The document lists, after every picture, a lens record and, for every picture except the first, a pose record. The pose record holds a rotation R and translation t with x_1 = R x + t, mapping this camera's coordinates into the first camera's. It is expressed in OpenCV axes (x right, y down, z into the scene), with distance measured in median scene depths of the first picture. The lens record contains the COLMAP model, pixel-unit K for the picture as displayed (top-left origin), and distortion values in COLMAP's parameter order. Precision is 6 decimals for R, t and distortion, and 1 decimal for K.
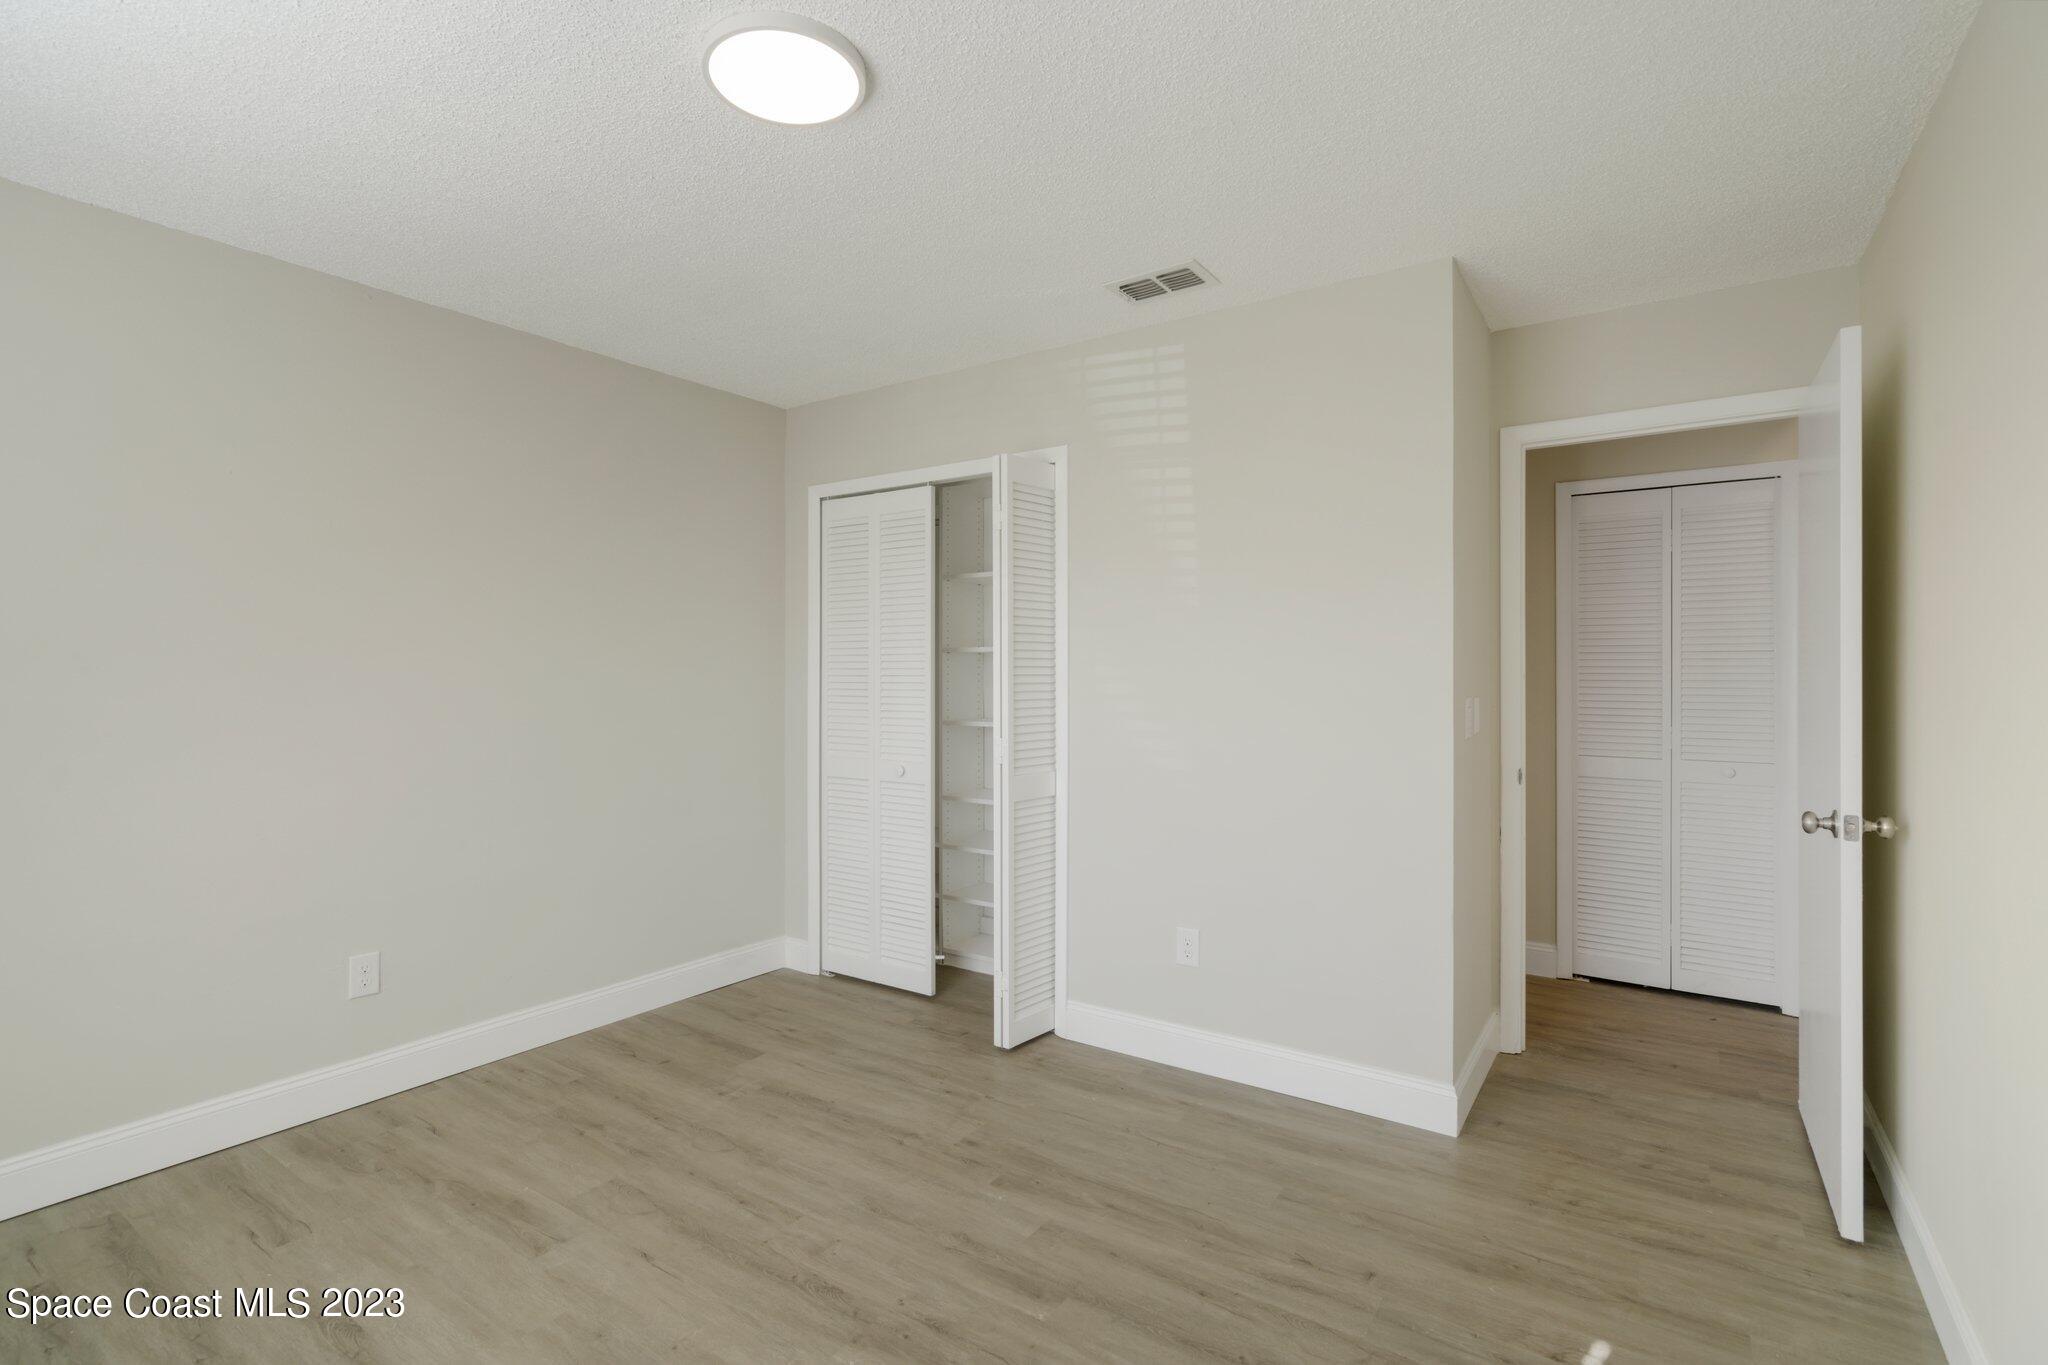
lens RADIAL K [[951.7, 0, 991.8], [0, 951.7, 678.1], [0, 0, 1]] dist [-0.003660, 0.001670]
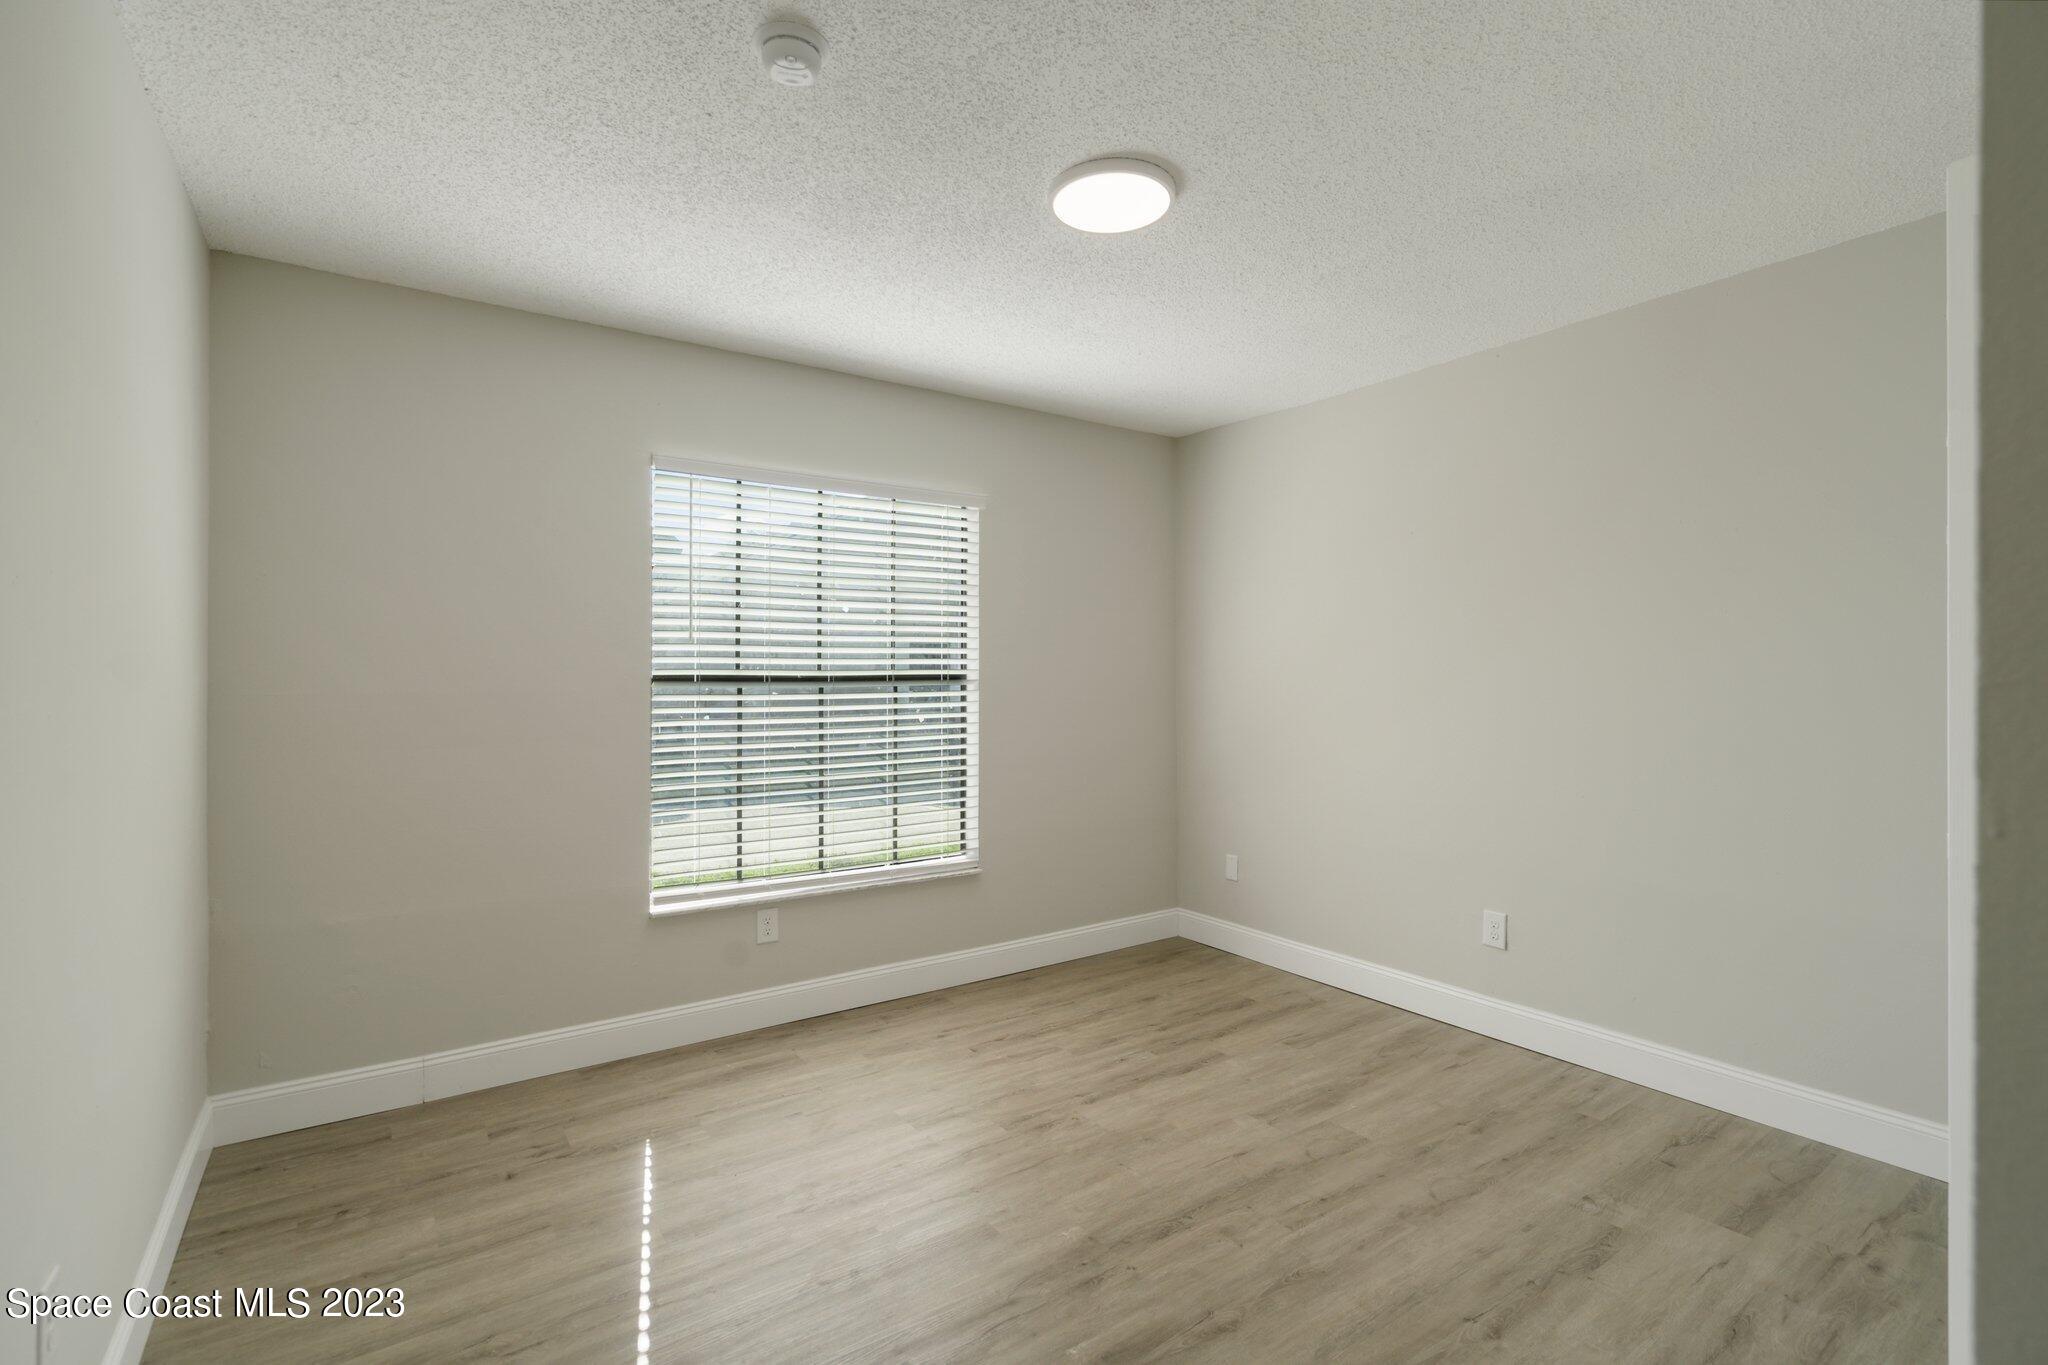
lens RADIAL K [[951.7, 0, 1021.3], [0, 951.7, 691.6], [0, 0, 1]] dist [-0.003660, 0.001670]
pose [[-0.338745, 0.016407, -0.940735, 0.708372], [0.000450, 0.999851, 0.017276, 0.001158], [0.940878, 0.005429, -0.338702, 0.949218]]
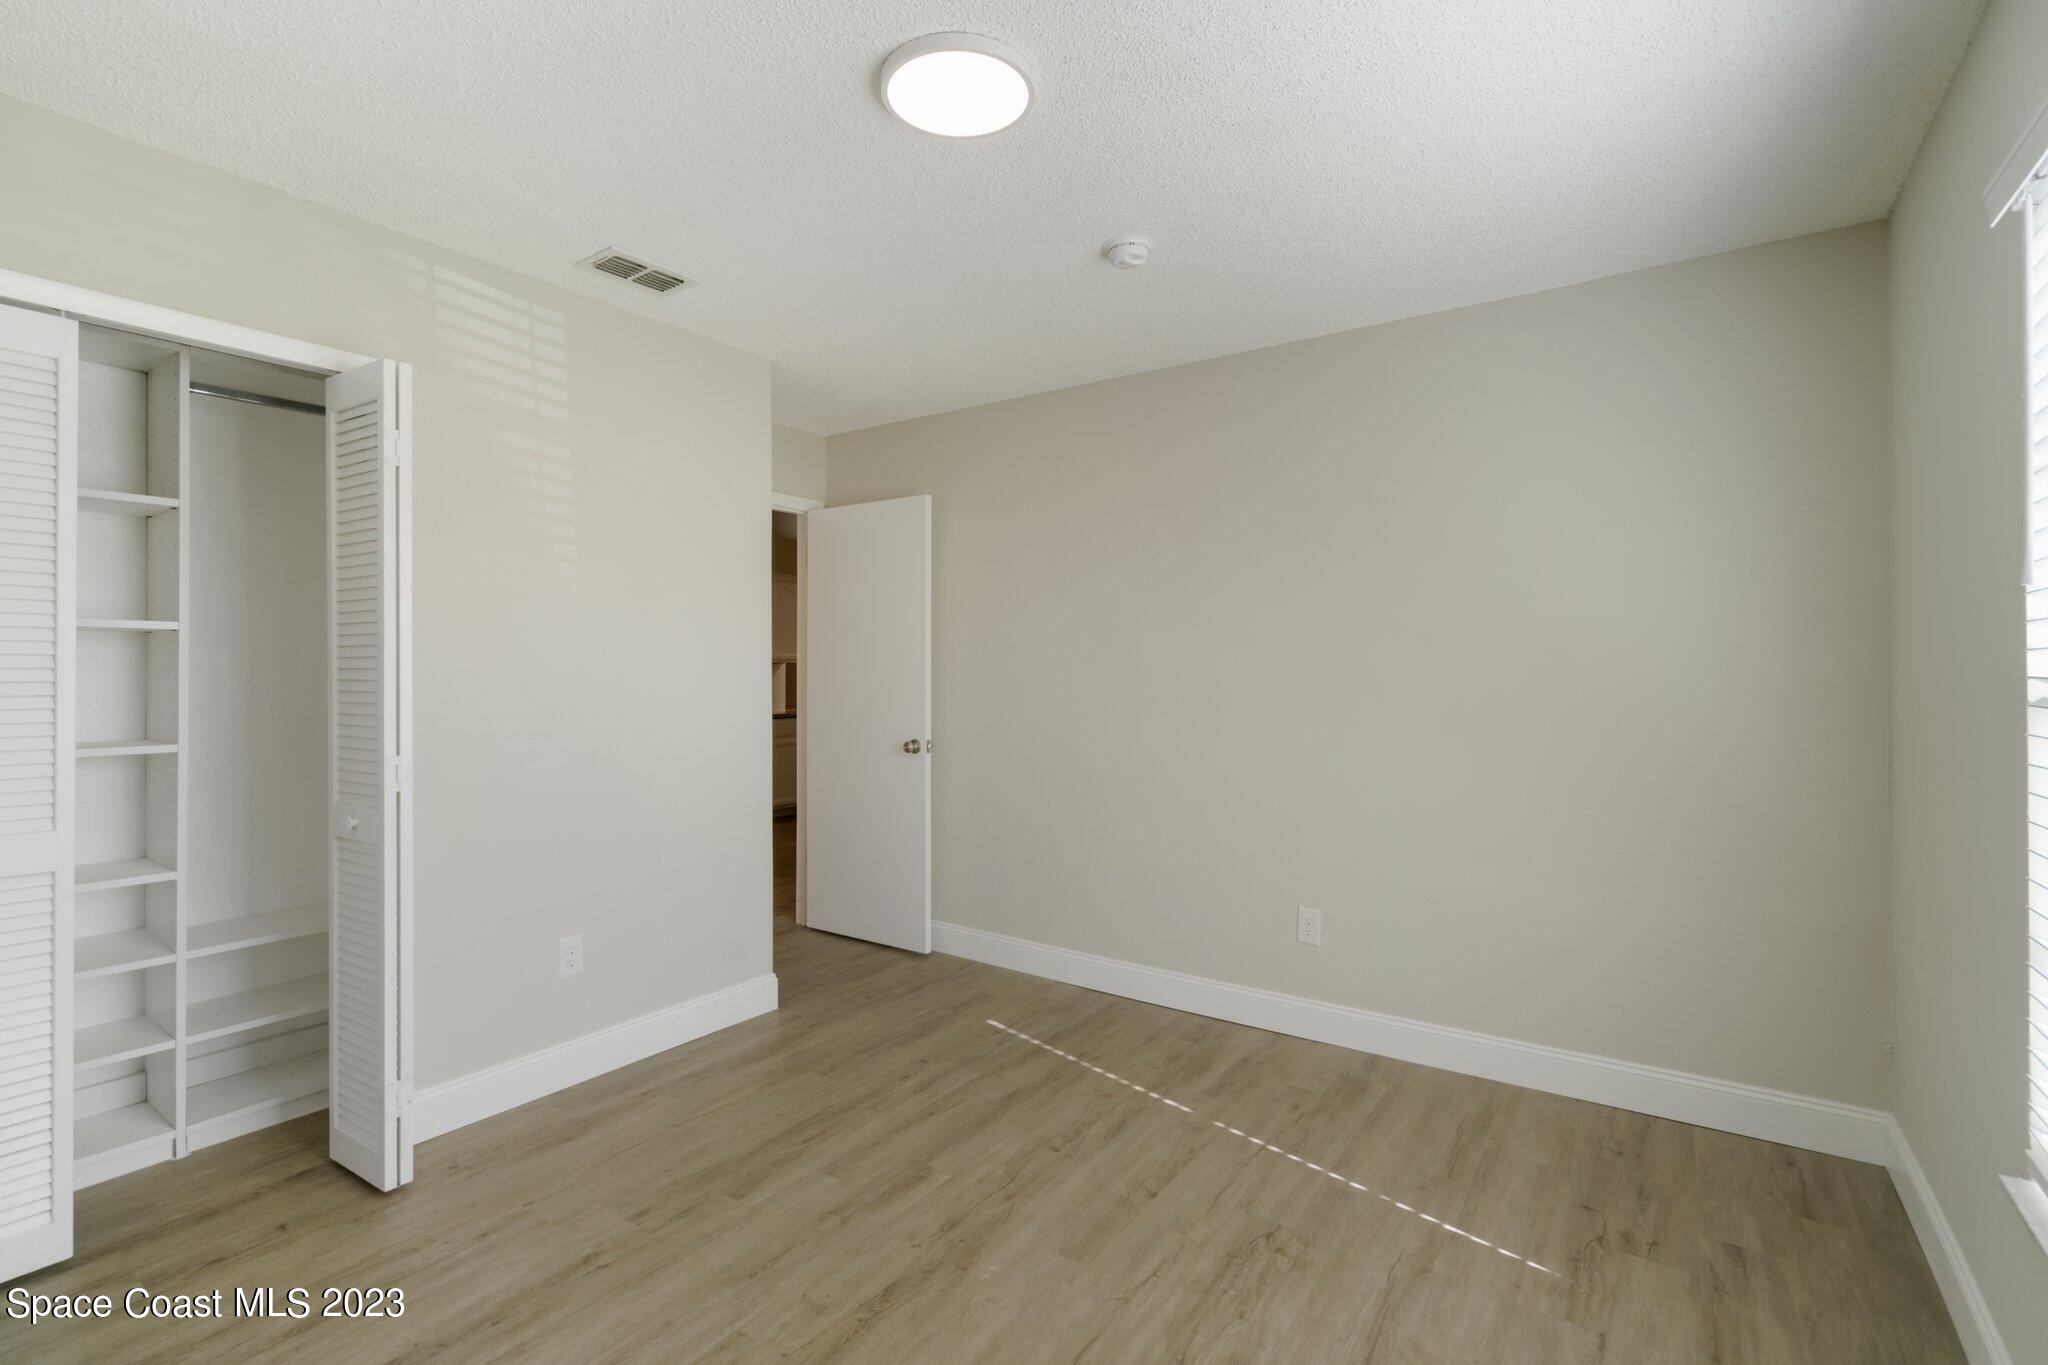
lens RADIAL K [[951.7, 0, 1033.4], [0, 951.7, 666.9], [0, 0, 1]] dist [-0.003660, 0.001670]
pose [[-0.011359, 0.000108, 0.999935, -0.909217], [0.002386, 0.999997, -0.000081, -0.004503], [-0.999933, 0.002385, -0.011359, 0.672557]]
